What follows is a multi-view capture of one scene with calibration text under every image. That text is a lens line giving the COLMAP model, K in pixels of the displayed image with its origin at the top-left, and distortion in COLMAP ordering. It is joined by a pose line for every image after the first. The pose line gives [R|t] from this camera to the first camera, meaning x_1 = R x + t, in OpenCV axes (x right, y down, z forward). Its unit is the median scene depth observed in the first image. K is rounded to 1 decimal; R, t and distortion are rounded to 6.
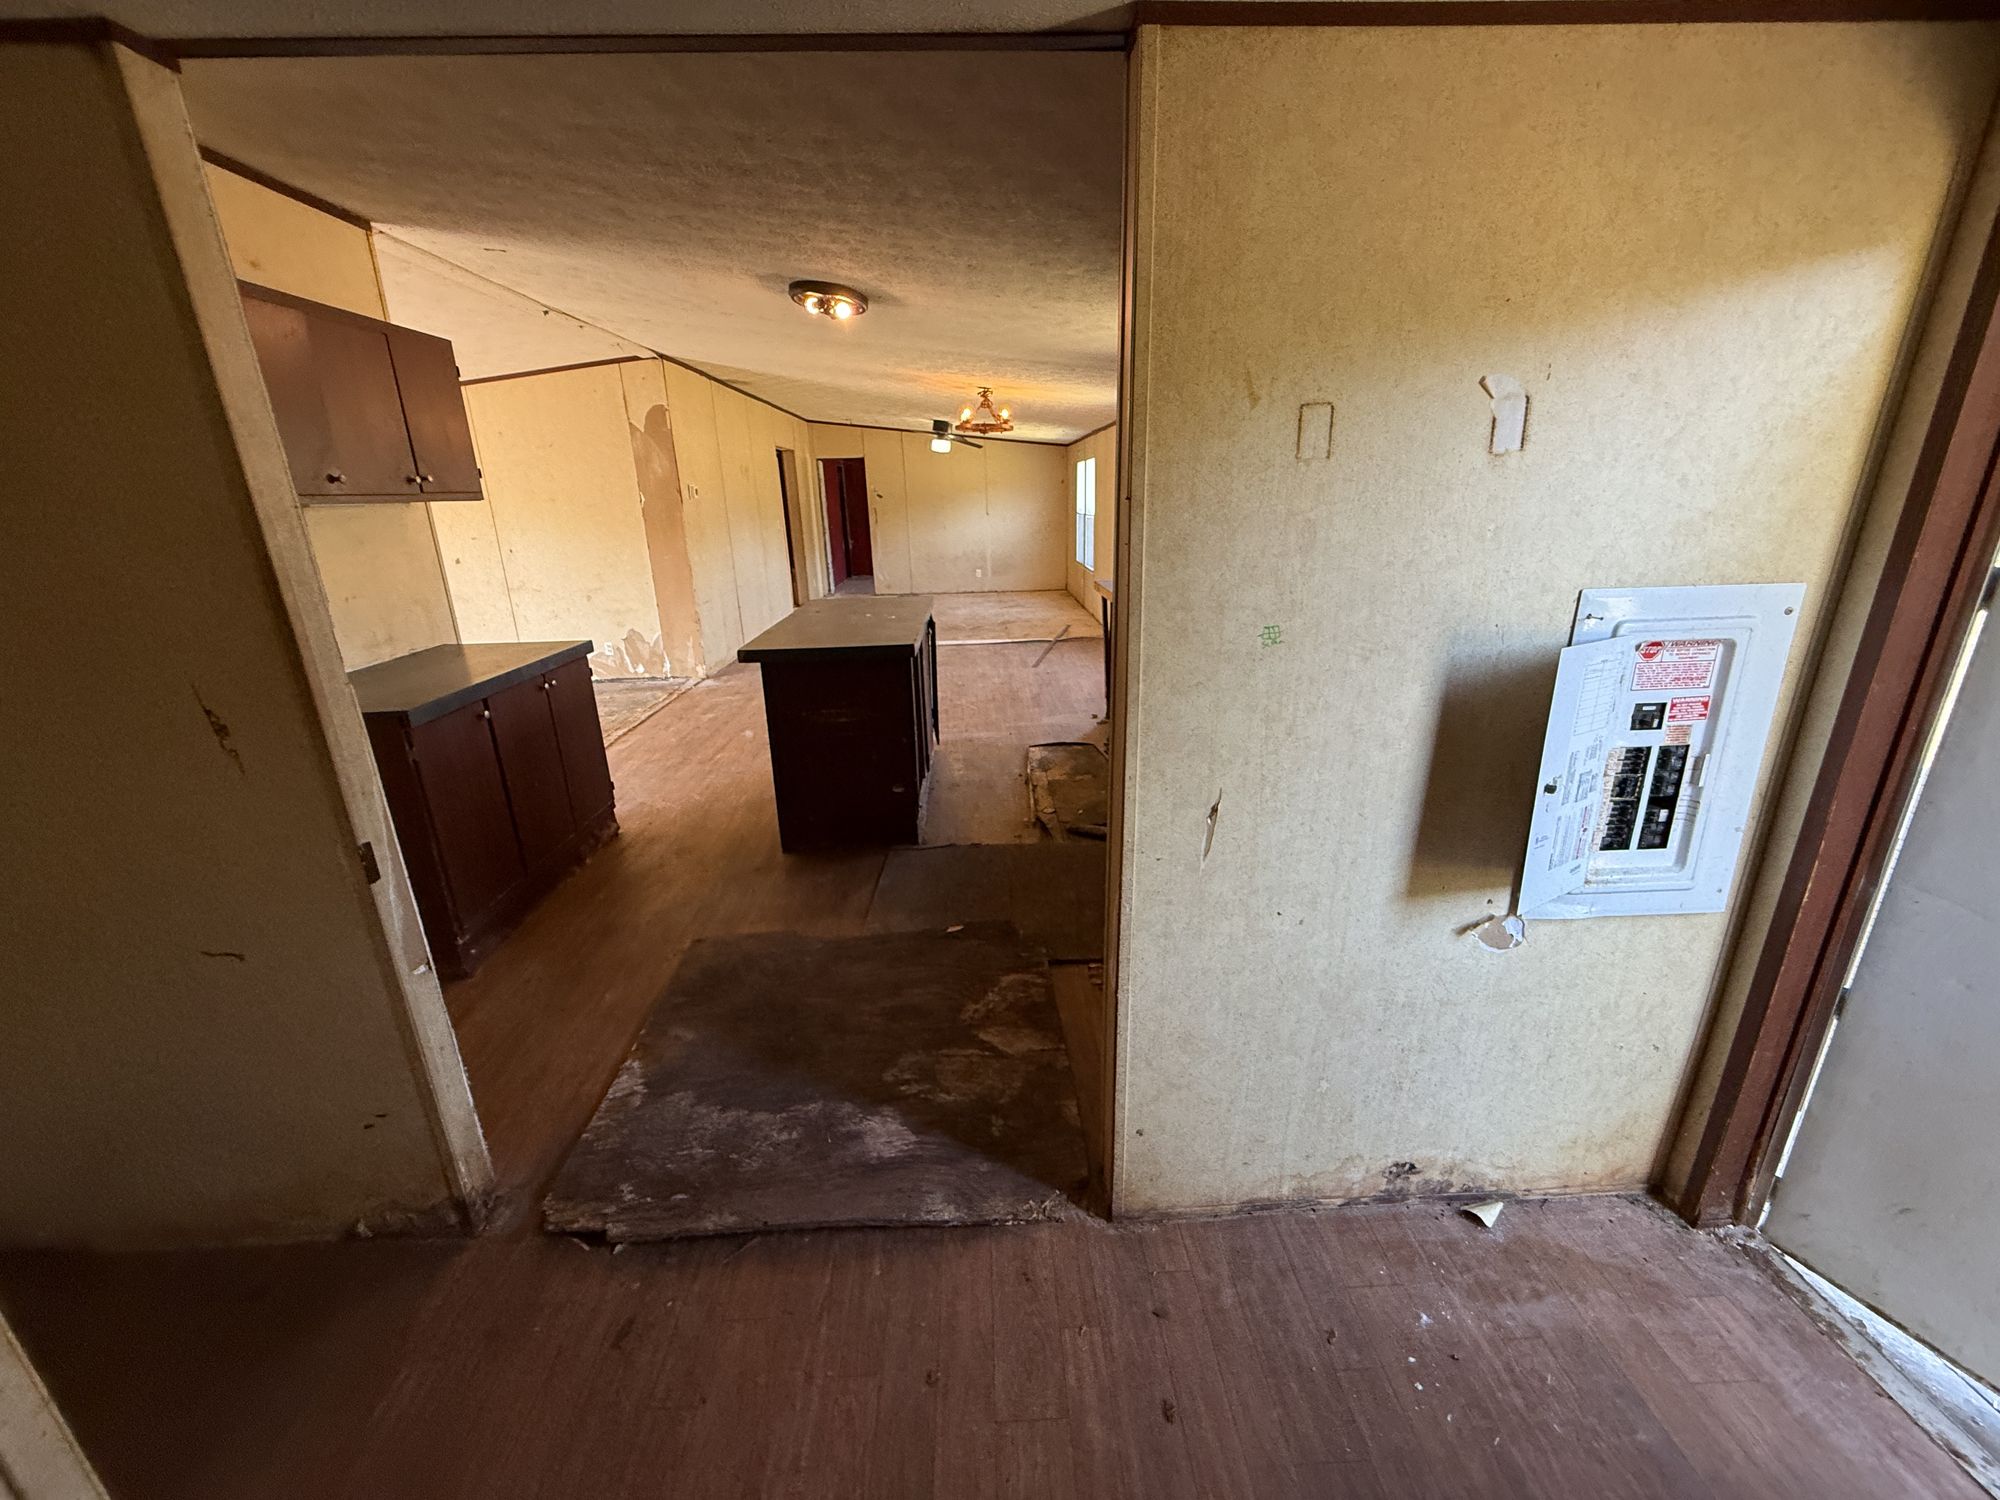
lens RADIAL K [[794.2, 0, 1007.0], [0, 794.2, 750.1], [0, 0, 1]] dist [-0.000619, 0.000132]
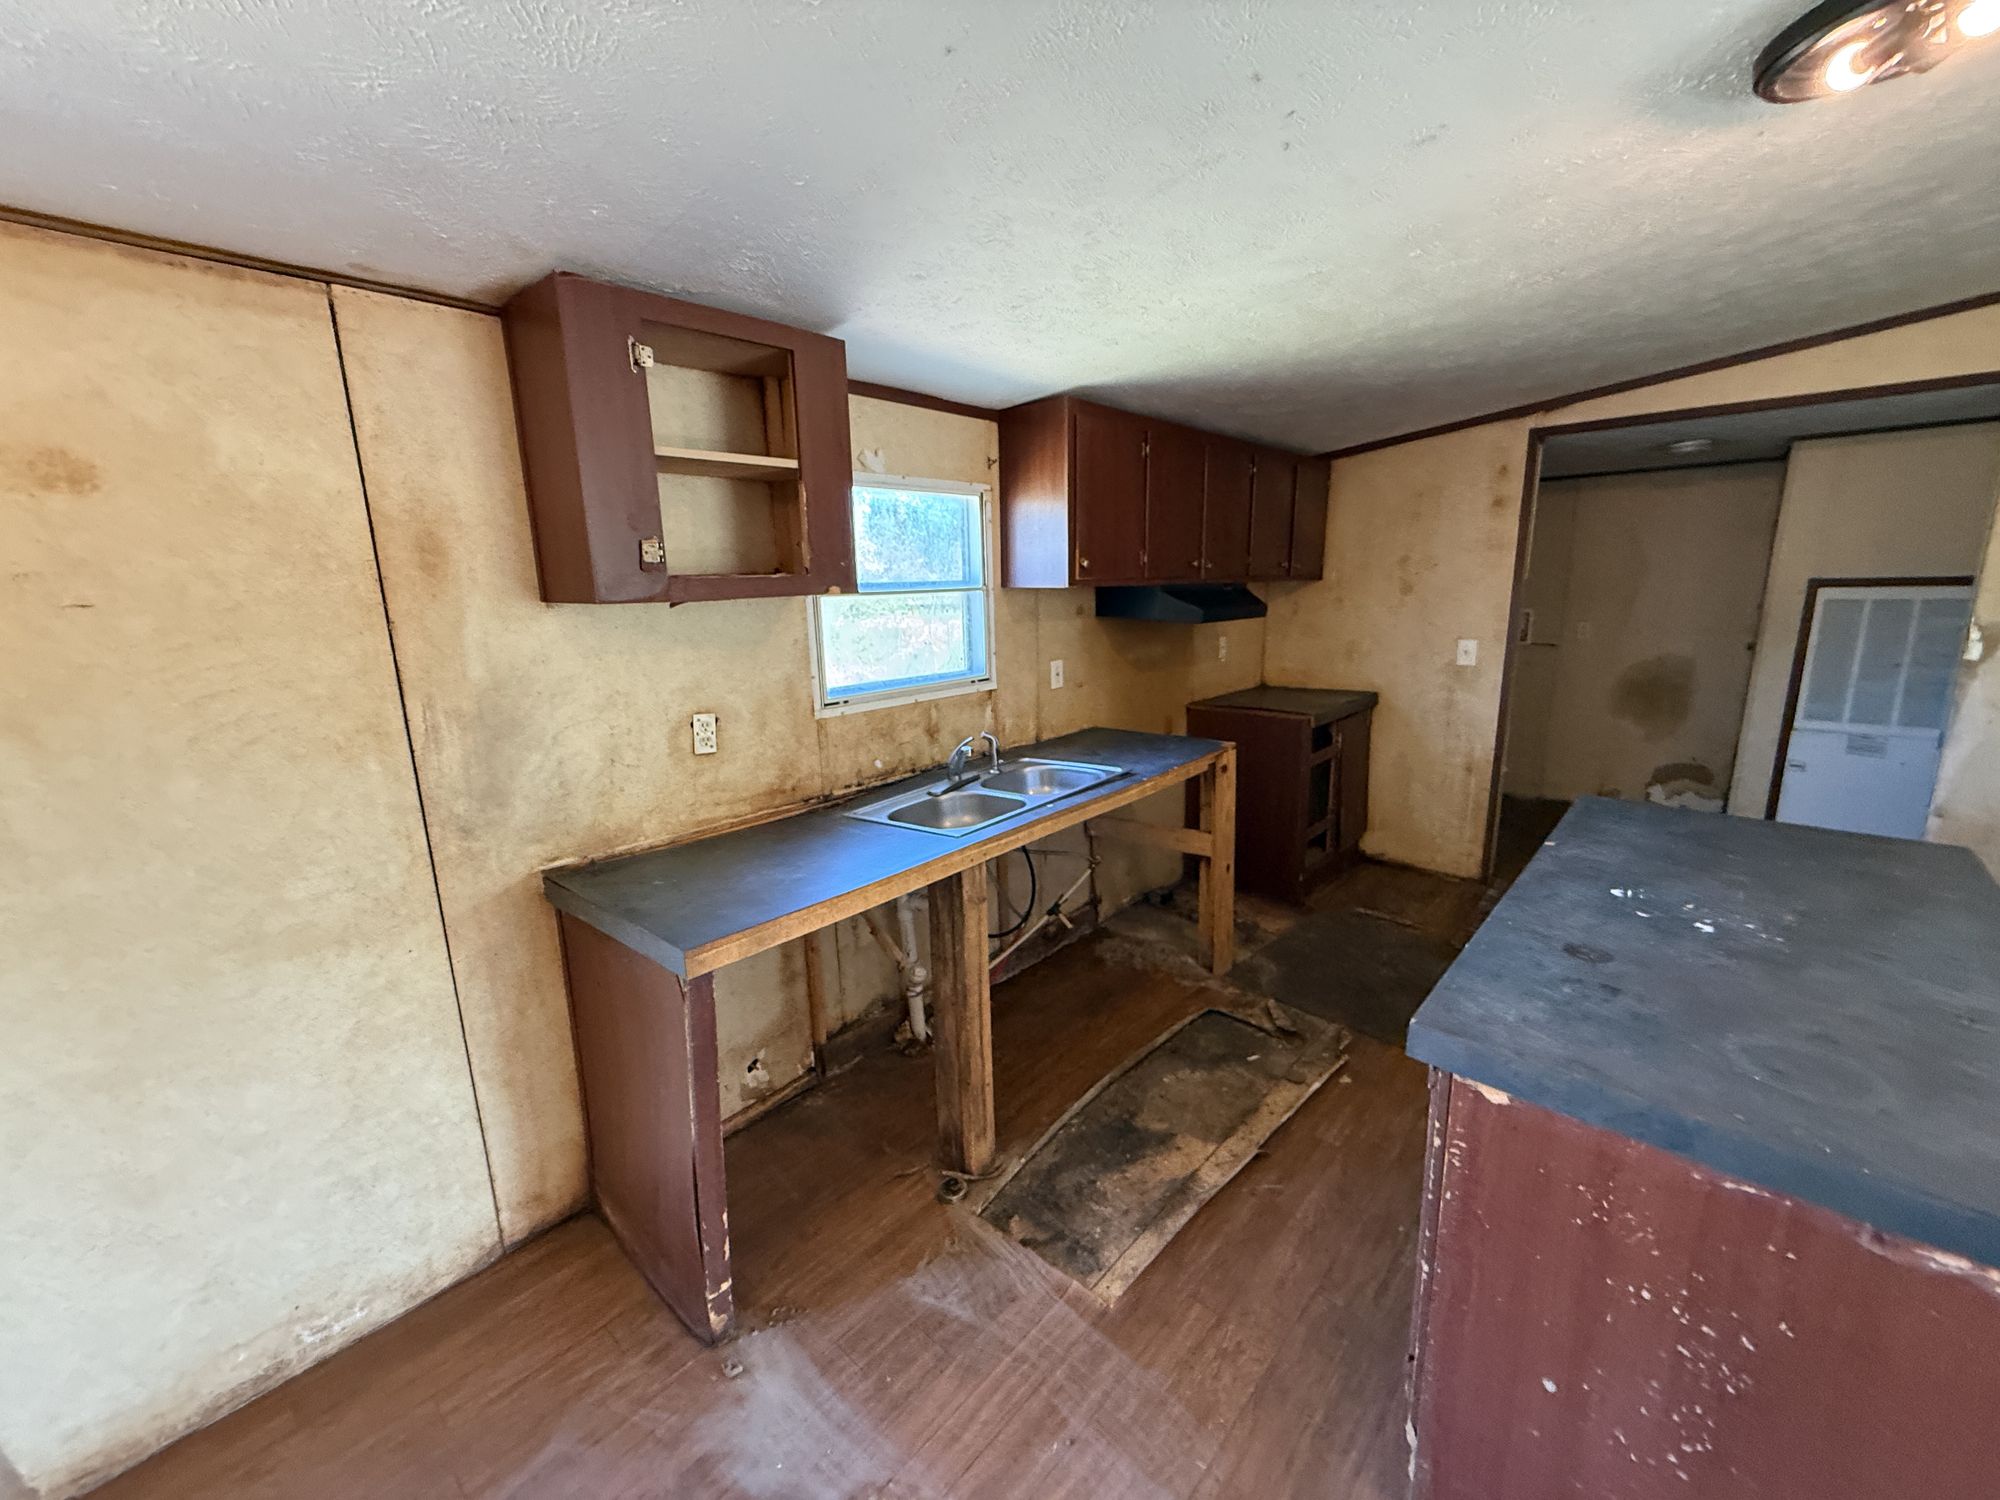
lens RADIAL K [[794.2, 0, 1000.2], [0, 794.2, 752.4], [0, 0, 1]] dist [-0.000619, 0.000132]
pose [[-0.705555, -0.112304, 0.699700, -0.126332], [0.258747, 0.878369, 0.401893, -0.304427], [-0.659729, 0.464603, -0.590679, 0.911070]]
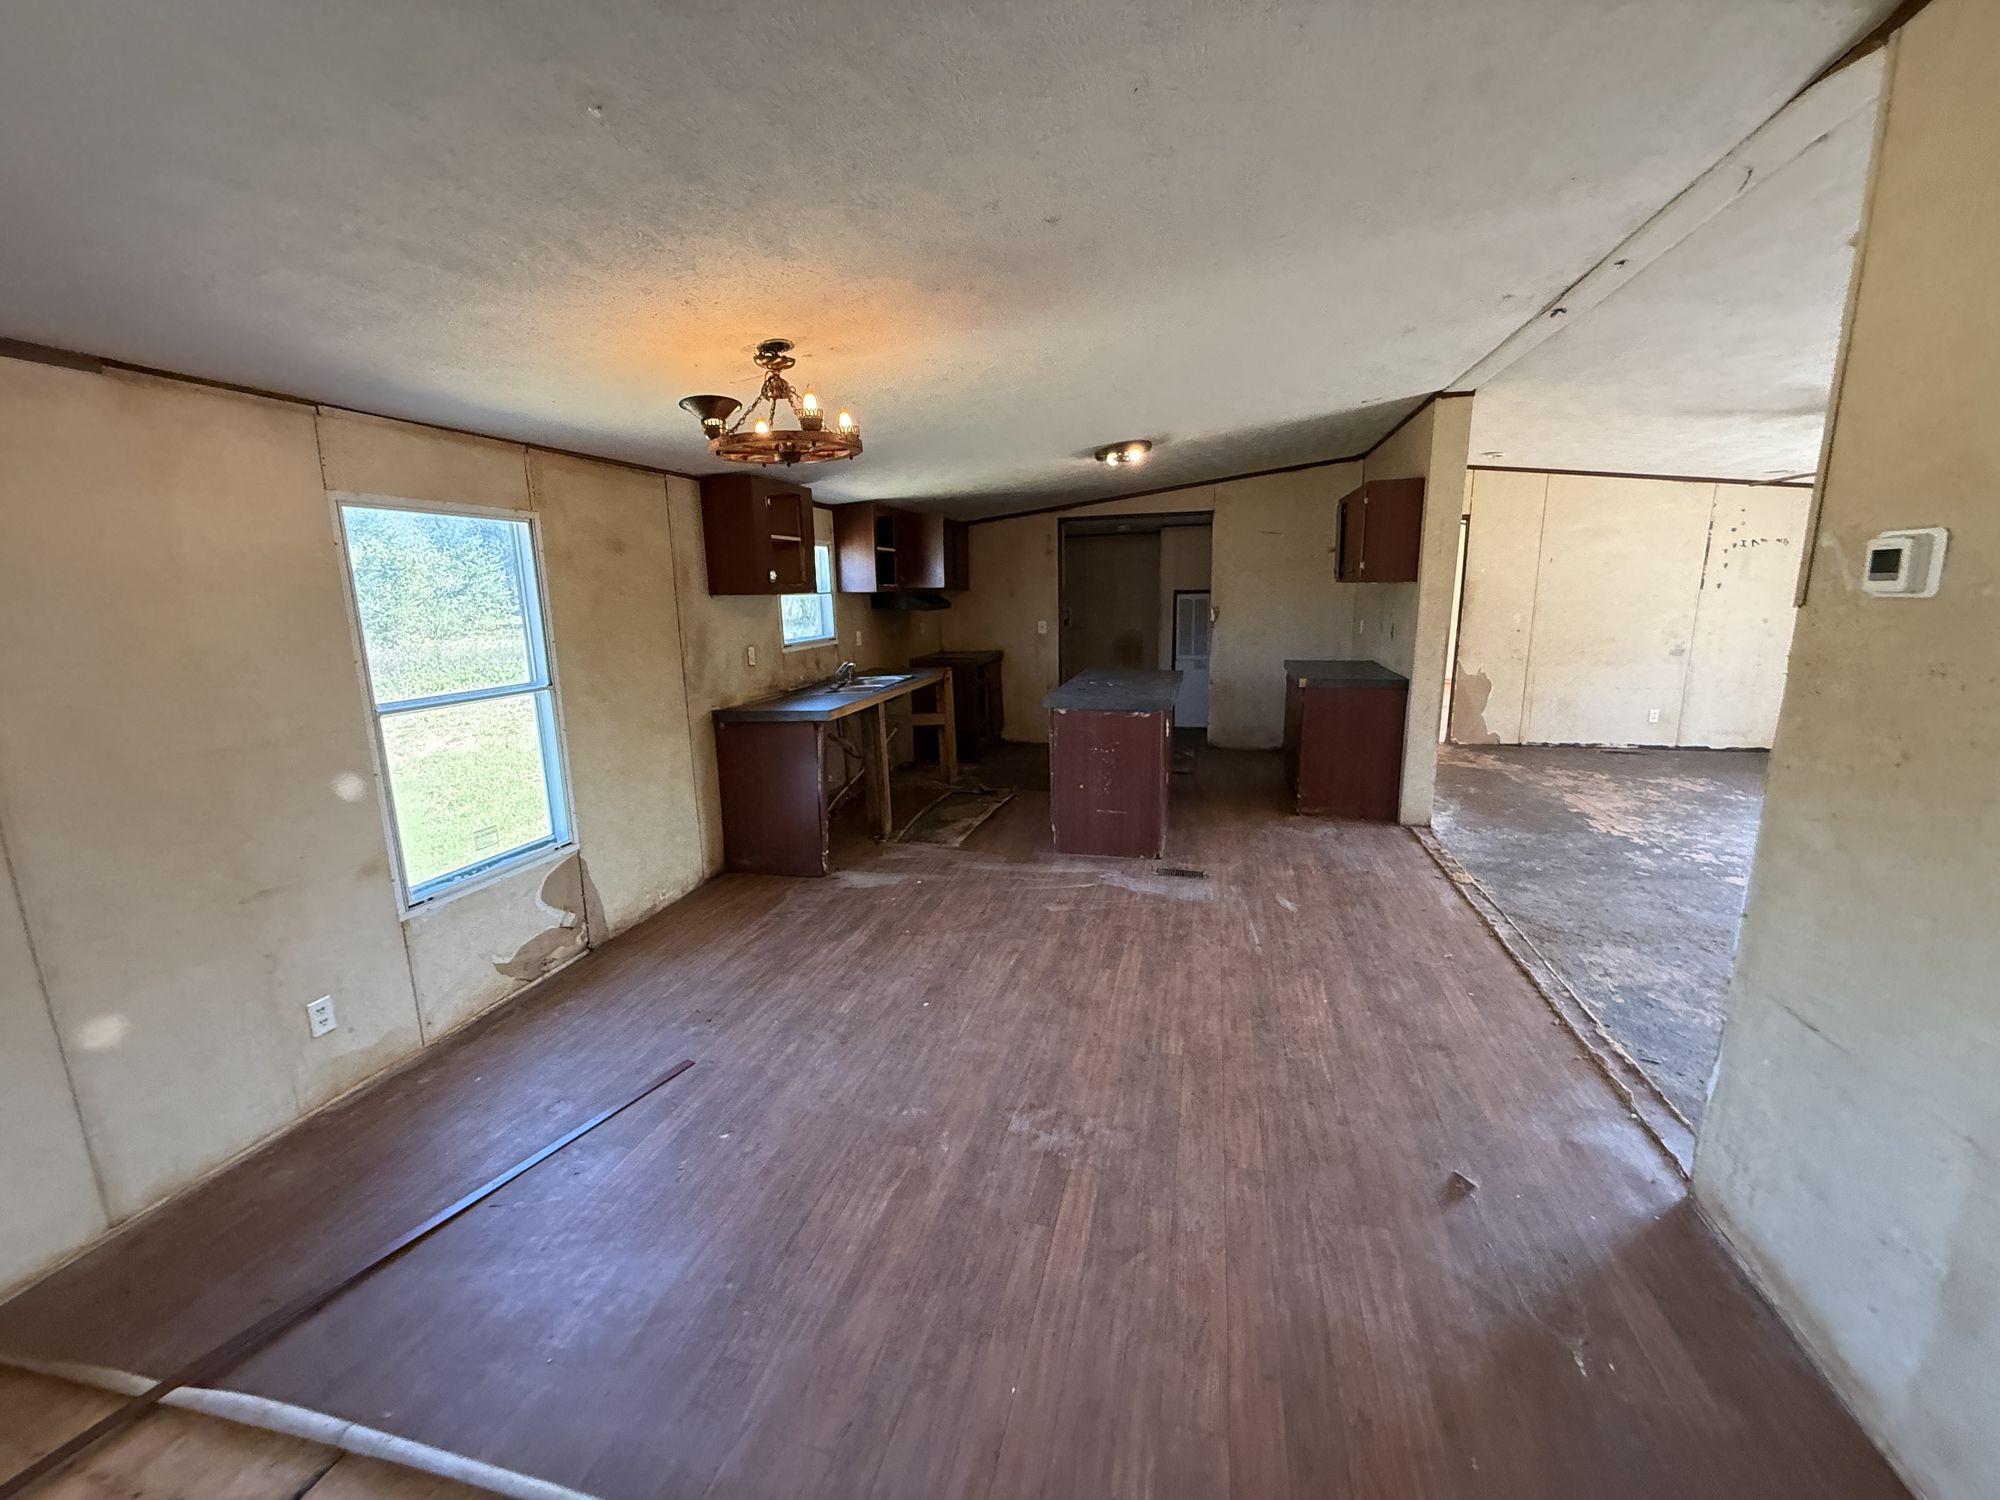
lens RADIAL K [[794.2, 0, 996.2], [0, 794.2, 748.4], [0, 0, 1]] dist [-0.000619, 0.000132]
pose [[-0.952226, -0.018599, 0.304828, -0.254626], [0.135000, 0.869689, 0.474780, -0.462829], [-0.273936, 0.493250, -0.825629, 1.407579]]
